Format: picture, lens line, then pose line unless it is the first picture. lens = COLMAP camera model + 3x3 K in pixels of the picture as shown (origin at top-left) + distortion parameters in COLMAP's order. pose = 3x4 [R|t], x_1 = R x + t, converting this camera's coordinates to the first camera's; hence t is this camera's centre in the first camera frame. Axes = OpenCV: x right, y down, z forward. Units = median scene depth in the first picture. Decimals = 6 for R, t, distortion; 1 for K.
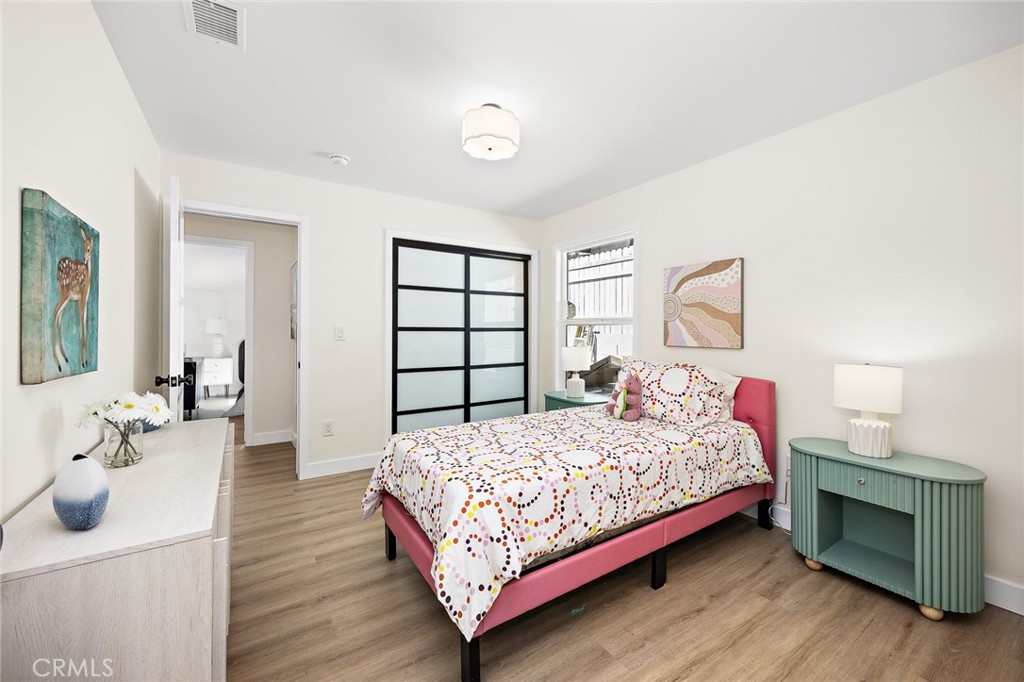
lens RADIAL K [[413.2, 0, 512.0], [0, 413.2, 341.0], [0, 0, 1]] dist [0.000939, 0.000103]
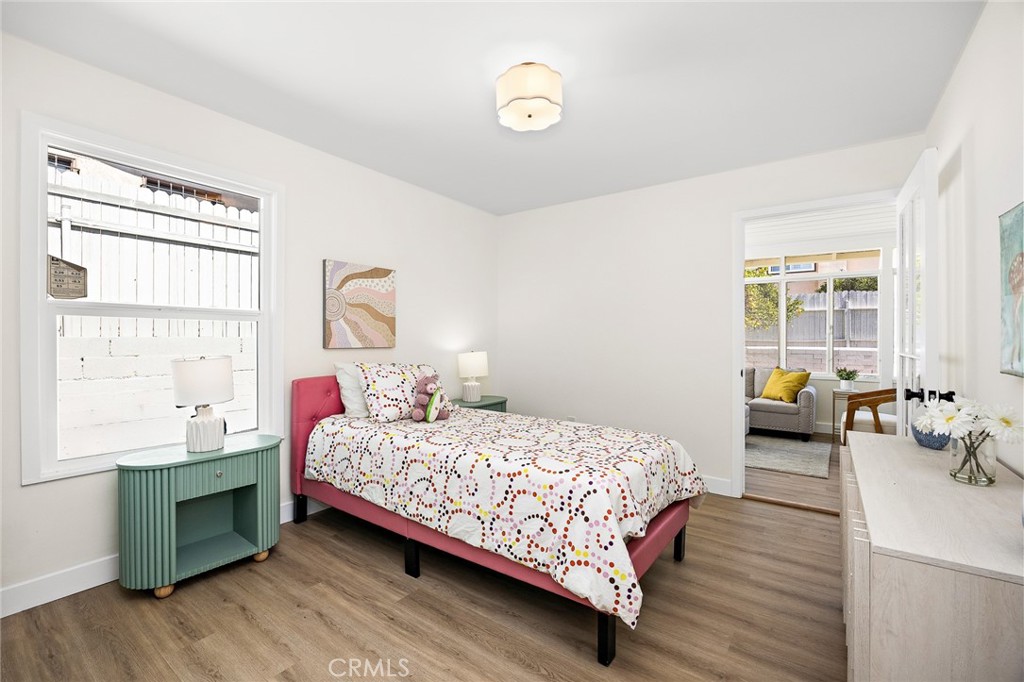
lens RADIAL K [[425.6, 0, 512.0], [0, 425.6, 341.0], [0, 0, 1]] dist [-0.047863, 0.000276]
pose [[-0.342487, -0.002784, 0.939518, -0.653761], [0.023750, 0.999650, 0.011620, -0.004895], [-0.939222, 0.026294, -0.342302, 1.022454]]
